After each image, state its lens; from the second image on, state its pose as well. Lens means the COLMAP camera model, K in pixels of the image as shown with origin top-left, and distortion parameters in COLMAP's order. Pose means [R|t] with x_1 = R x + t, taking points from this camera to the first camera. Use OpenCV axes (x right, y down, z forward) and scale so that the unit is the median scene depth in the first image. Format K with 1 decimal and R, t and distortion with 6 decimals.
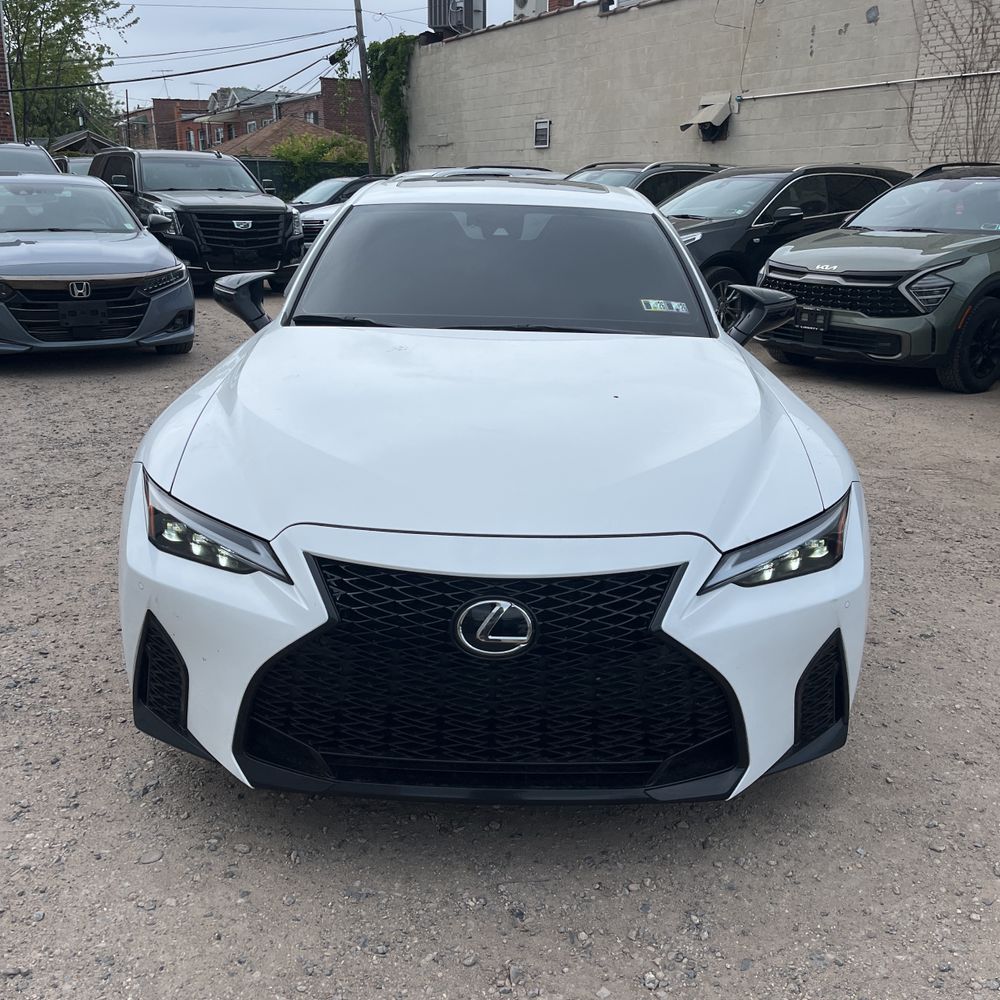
lens RADIAL K [[1015.0, 0, 505.4], [0, 1015.0, 525.1], [0, 0, 1]] dist [0.078052, -0.112221]
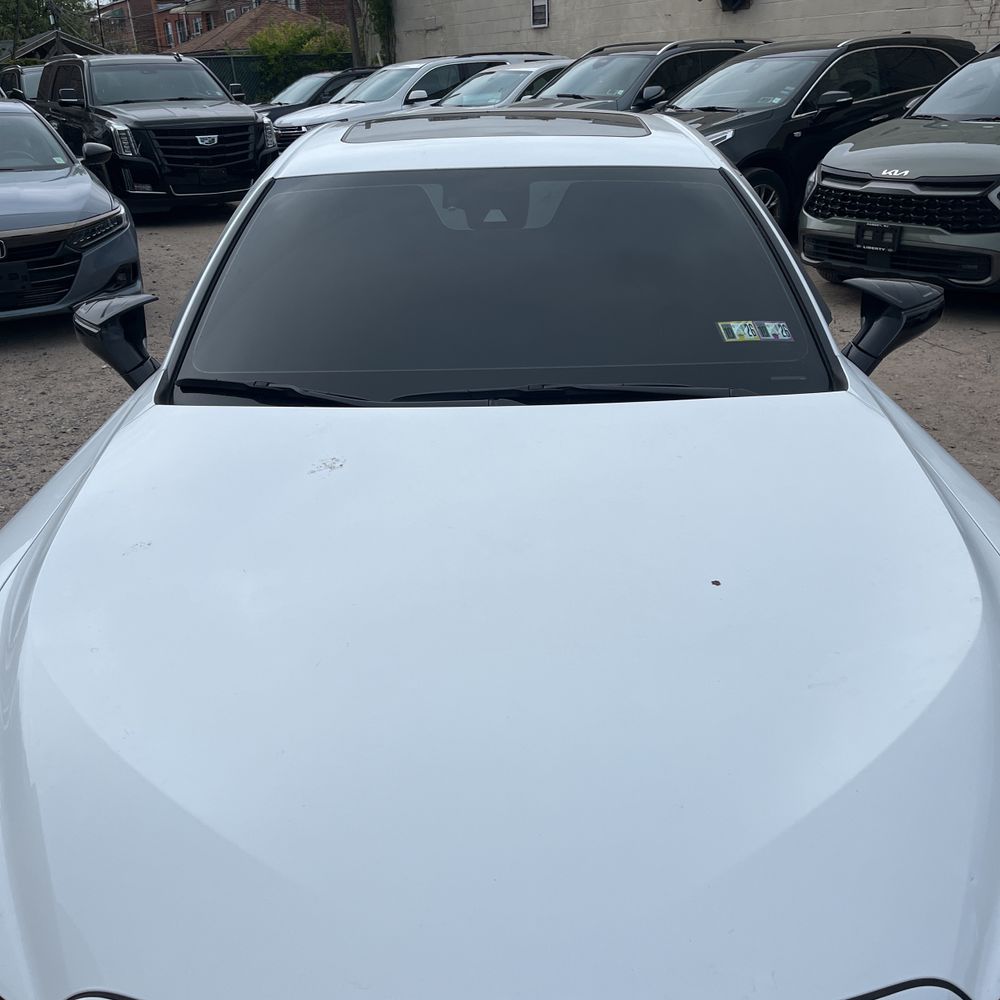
lens RADIAL K [[998.9, 0, 500.0], [0, 998.9, 500.0], [0, 0, 1]] dist [0.107476, -0.145985]
pose [[0.998863, -0.042783, -0.021018, 0.001574], [0.044475, 0.995123, 0.088046, -0.058823], [0.017149, -0.088880, 0.995895, 0.122197]]
